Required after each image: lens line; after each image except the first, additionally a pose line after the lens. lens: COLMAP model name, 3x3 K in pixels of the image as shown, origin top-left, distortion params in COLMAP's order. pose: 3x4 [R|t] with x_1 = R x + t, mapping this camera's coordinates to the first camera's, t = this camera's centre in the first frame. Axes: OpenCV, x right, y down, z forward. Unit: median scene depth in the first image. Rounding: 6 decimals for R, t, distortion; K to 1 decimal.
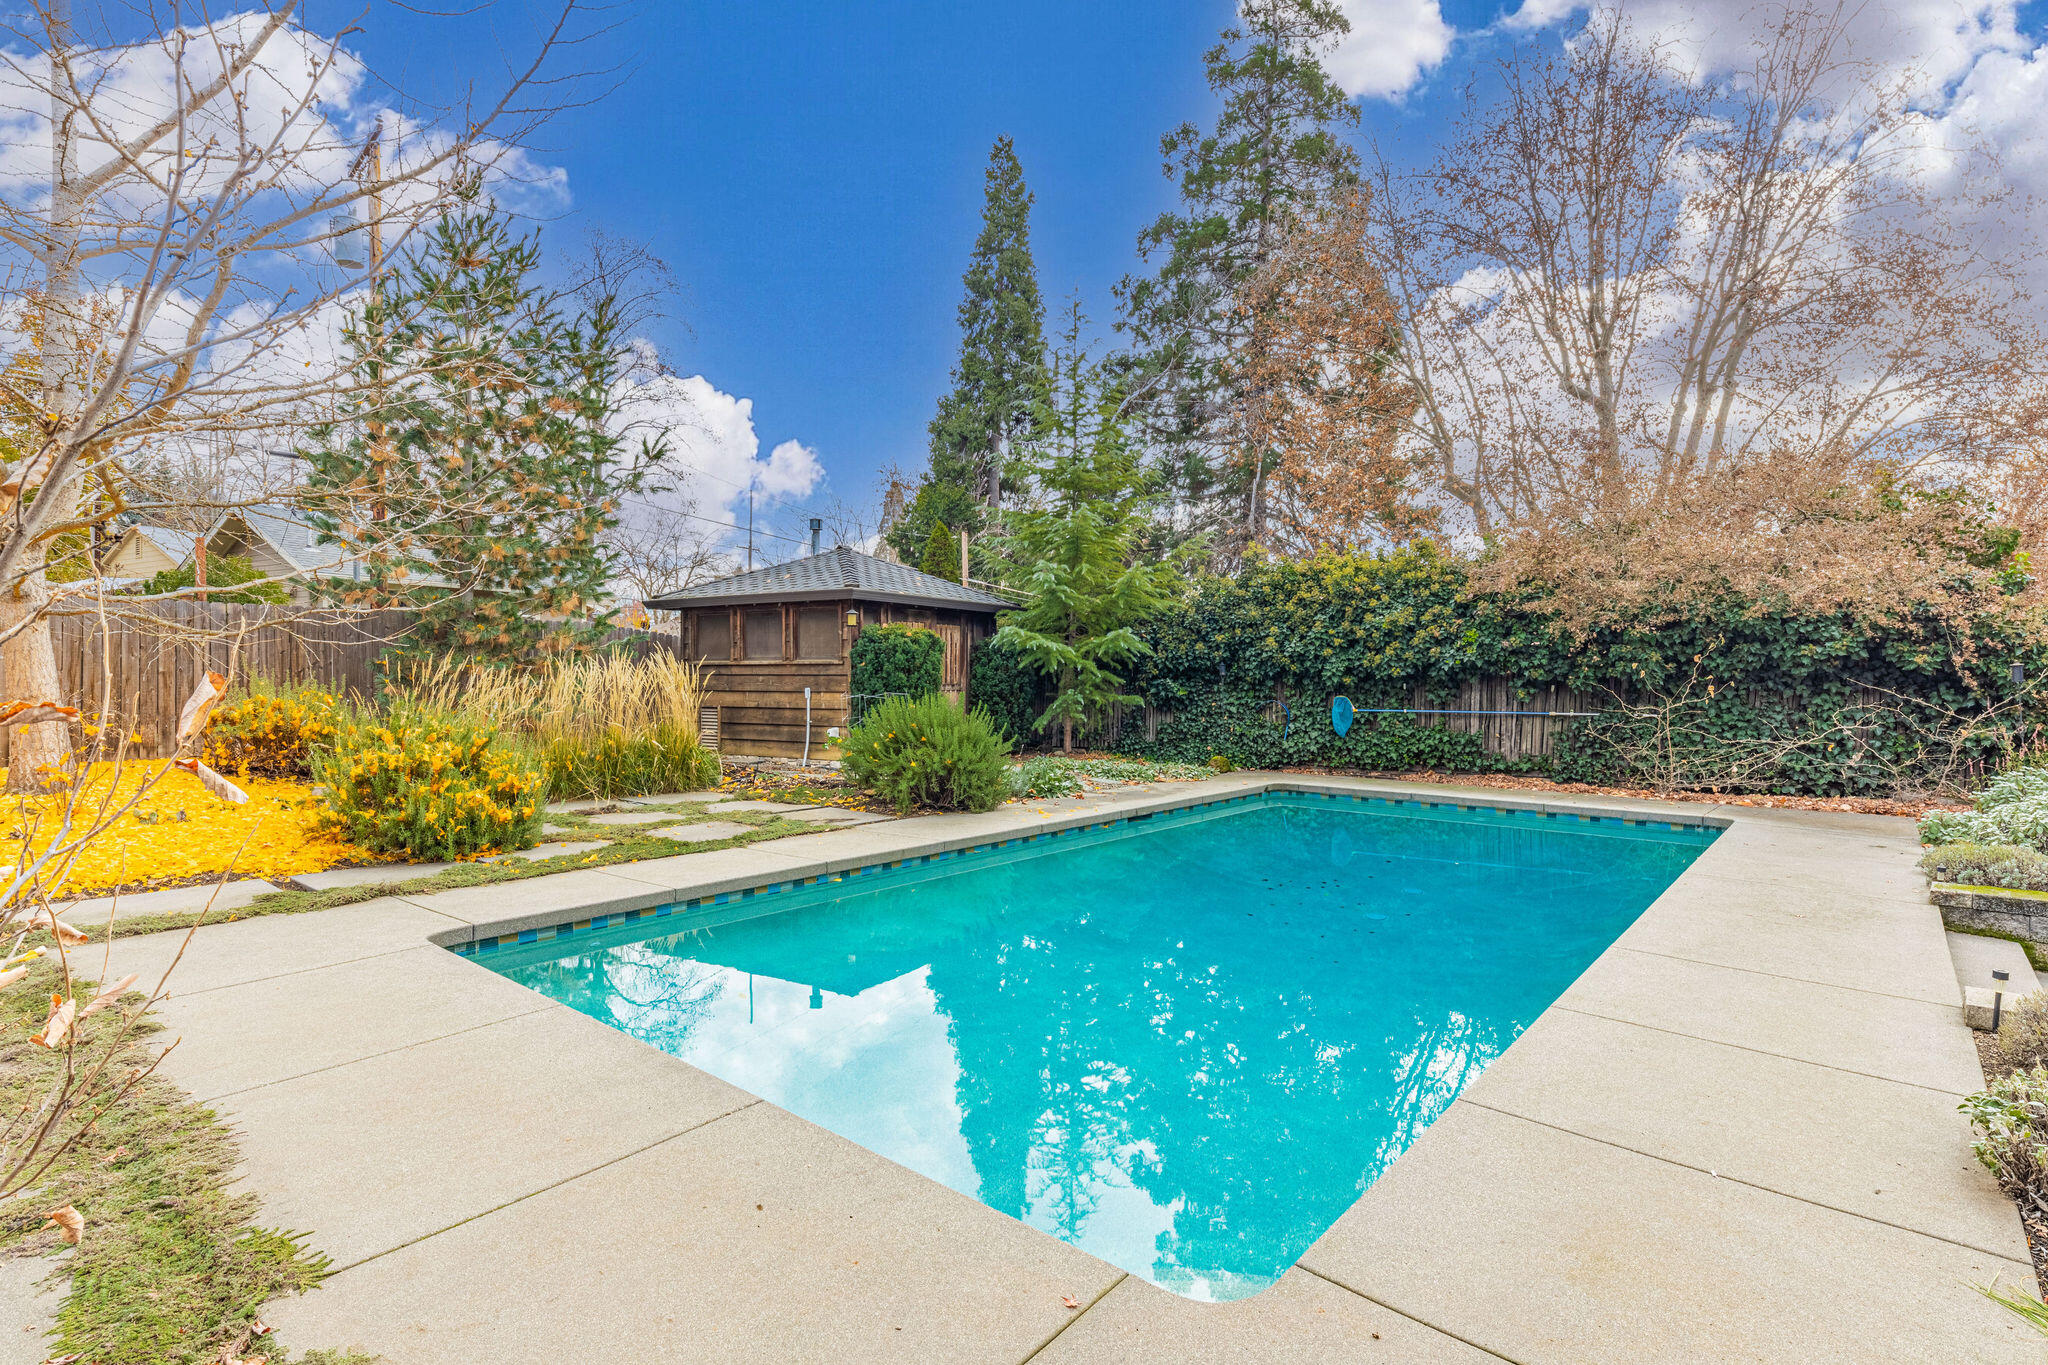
lens RADIAL K [[1005.2, 0, 1024.0], [0, 1005.2, 682.5], [0, 0, 1]] dist [0.002505, 0.000235]
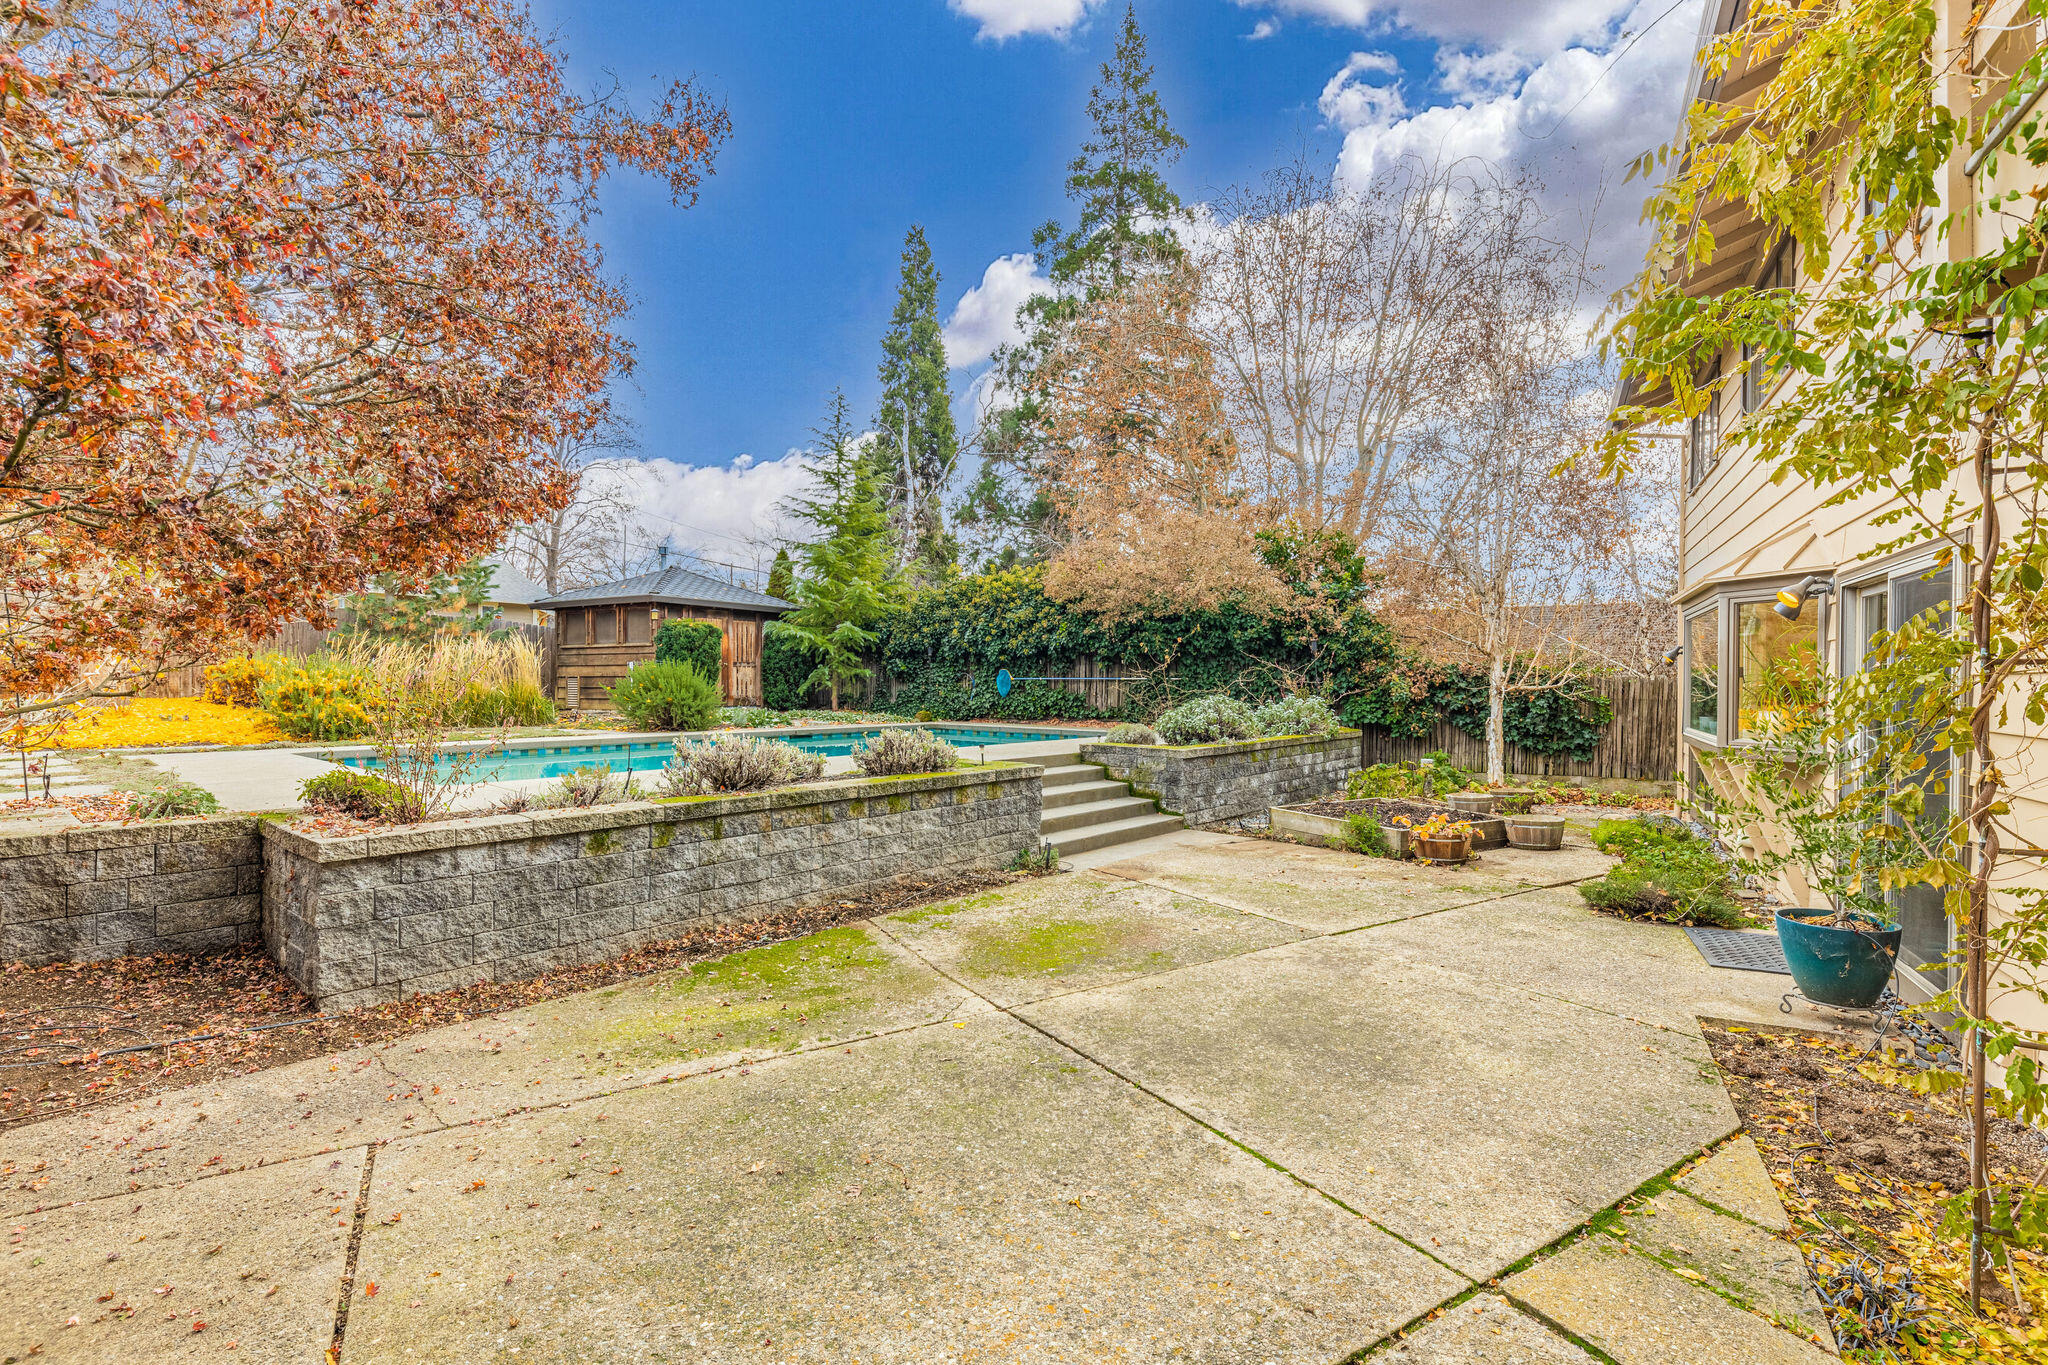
lens RADIAL K [[916.9, 0, 1024.0], [0, 916.9, 682.5], [0, 0, 1]] dist [-0.001493, -0.000016]
pose [[0.999911, 0.000843, 0.013340, 0.328258], [-0.000762, 0.999981, -0.006091, 0.040985], [-0.013344, 0.006080, 0.999892, -0.336623]]
